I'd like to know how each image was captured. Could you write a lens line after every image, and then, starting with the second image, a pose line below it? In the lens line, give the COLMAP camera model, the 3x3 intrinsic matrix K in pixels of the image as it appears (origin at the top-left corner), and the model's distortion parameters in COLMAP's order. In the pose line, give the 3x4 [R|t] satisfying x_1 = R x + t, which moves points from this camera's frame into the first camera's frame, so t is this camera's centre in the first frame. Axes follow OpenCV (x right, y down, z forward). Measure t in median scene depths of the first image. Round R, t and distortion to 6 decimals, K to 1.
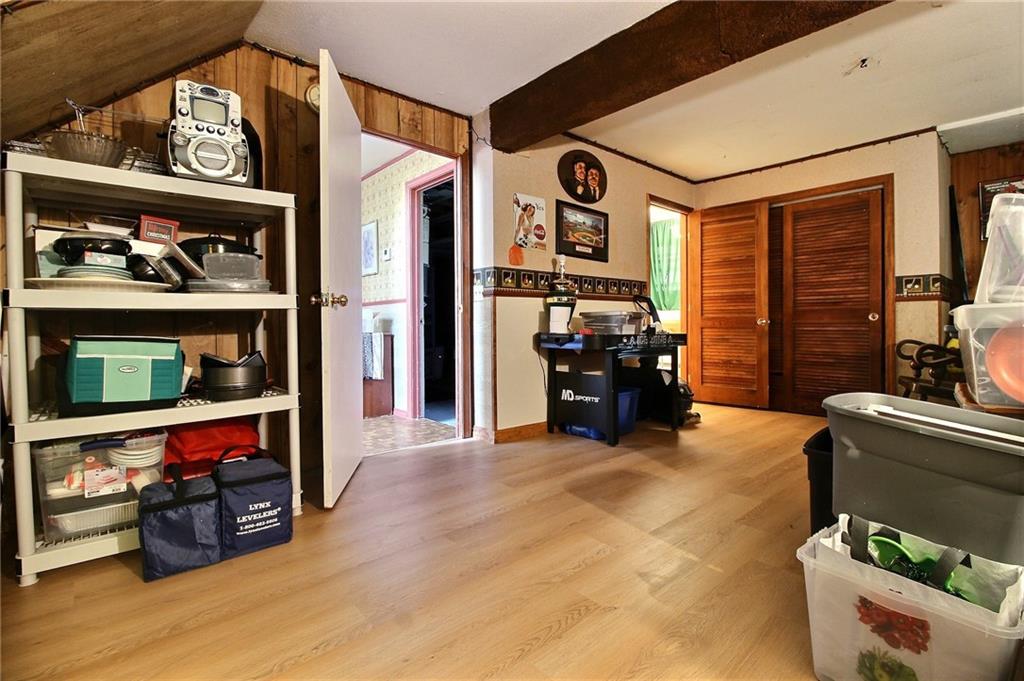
lens RADIAL K [[473.8, 0, 515.0], [0, 473.8, 326.7], [0, 0, 1]] dist [0.001188, -0.013502]
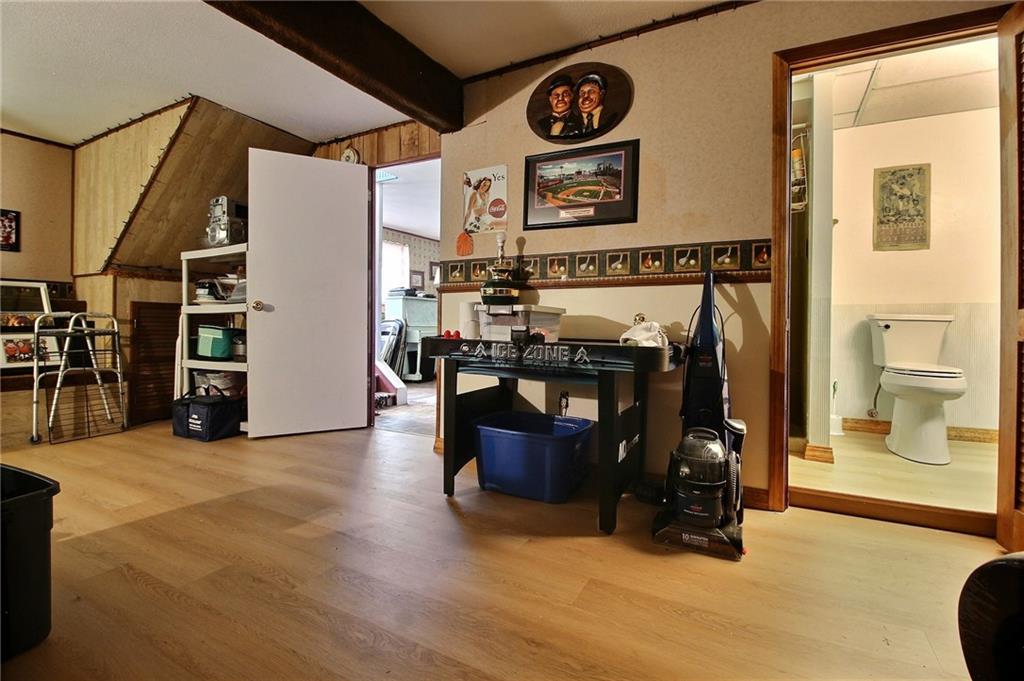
lens RADIAL K [[473.8, 0, 515.0], [0, 473.8, 326.7], [0, 0, 1]] dist [0.001188, -0.013502]
pose [[0.339820, 0.014362, -0.940381, 0.835022], [-0.015200, 0.999837, 0.009777, -0.009044], [0.940368, 0.010971, 0.339983, 0.777885]]
